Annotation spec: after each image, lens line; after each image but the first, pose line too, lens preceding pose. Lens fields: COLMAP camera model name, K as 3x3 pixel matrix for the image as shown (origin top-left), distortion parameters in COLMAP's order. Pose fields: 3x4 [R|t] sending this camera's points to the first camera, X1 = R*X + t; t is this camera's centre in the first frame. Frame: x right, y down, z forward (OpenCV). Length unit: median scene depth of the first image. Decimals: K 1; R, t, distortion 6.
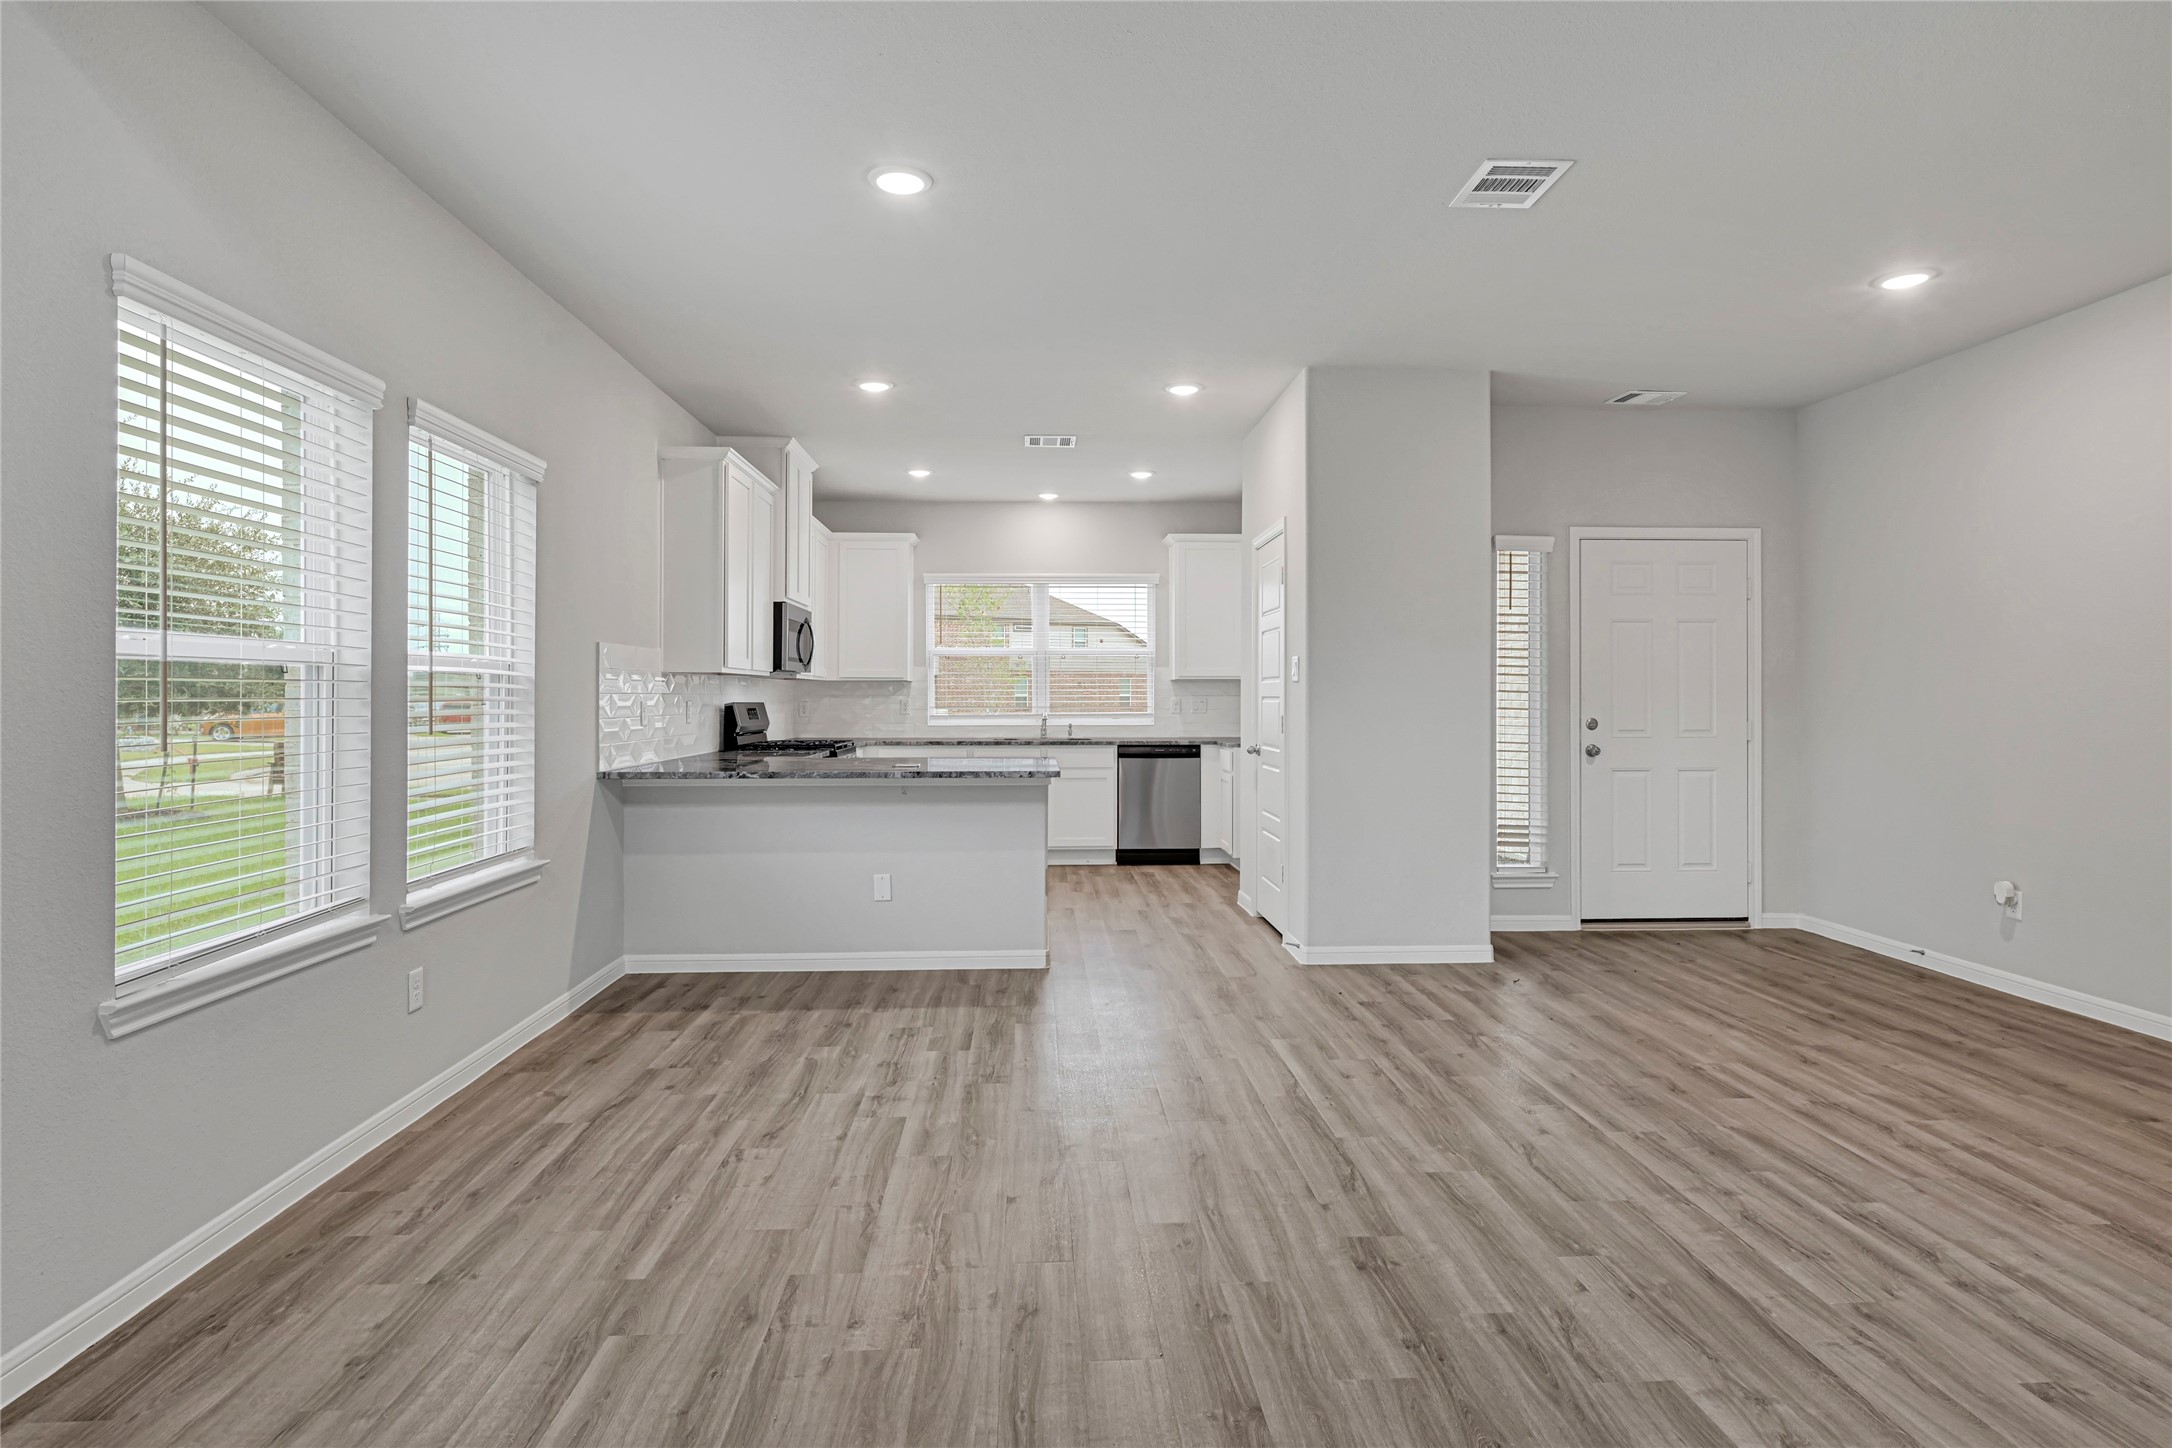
lens RADIAL K [[1142.9, 0, 1087.5], [0, 1142.9, 697.6], [0, 0, 1]] dist [-0.001018, 0.000705]
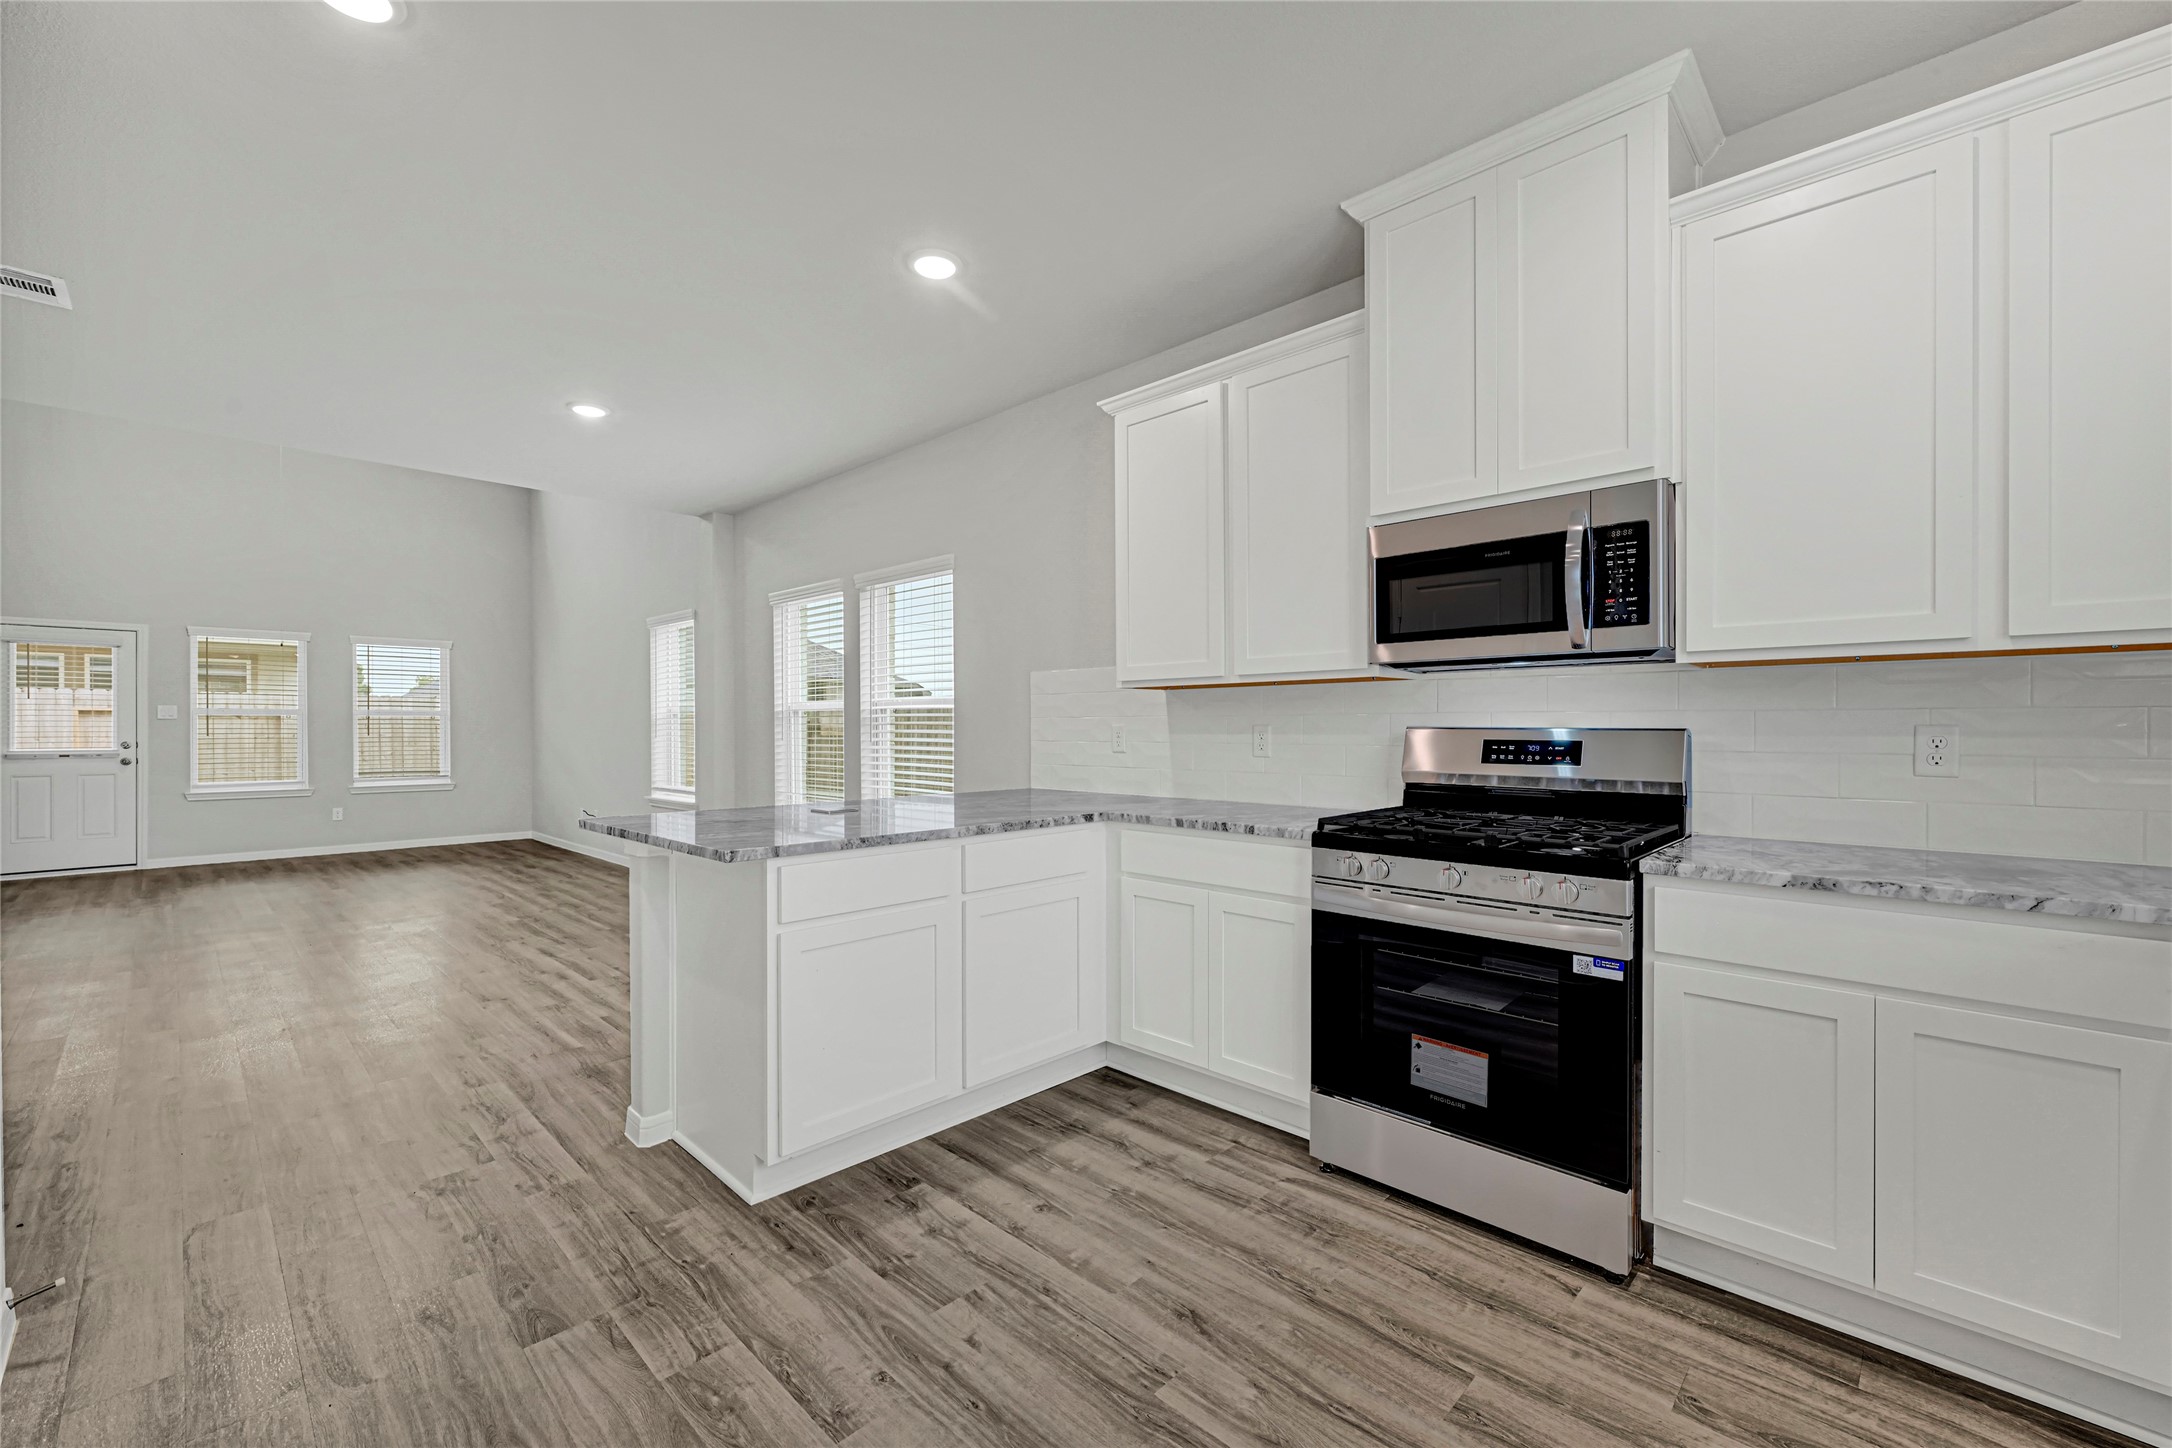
lens RADIAL K [[908.6, 0, 1091.1], [0, 908.6, 716.2], [0, 0, 1]] dist [0.003944, -0.000511]
pose [[-0.736208, -0.006368, -0.676726, 0.128459], [0.001255, 0.999941, -0.010775, 0.004033], [0.676755, -0.008782, -0.736156, 1.614842]]
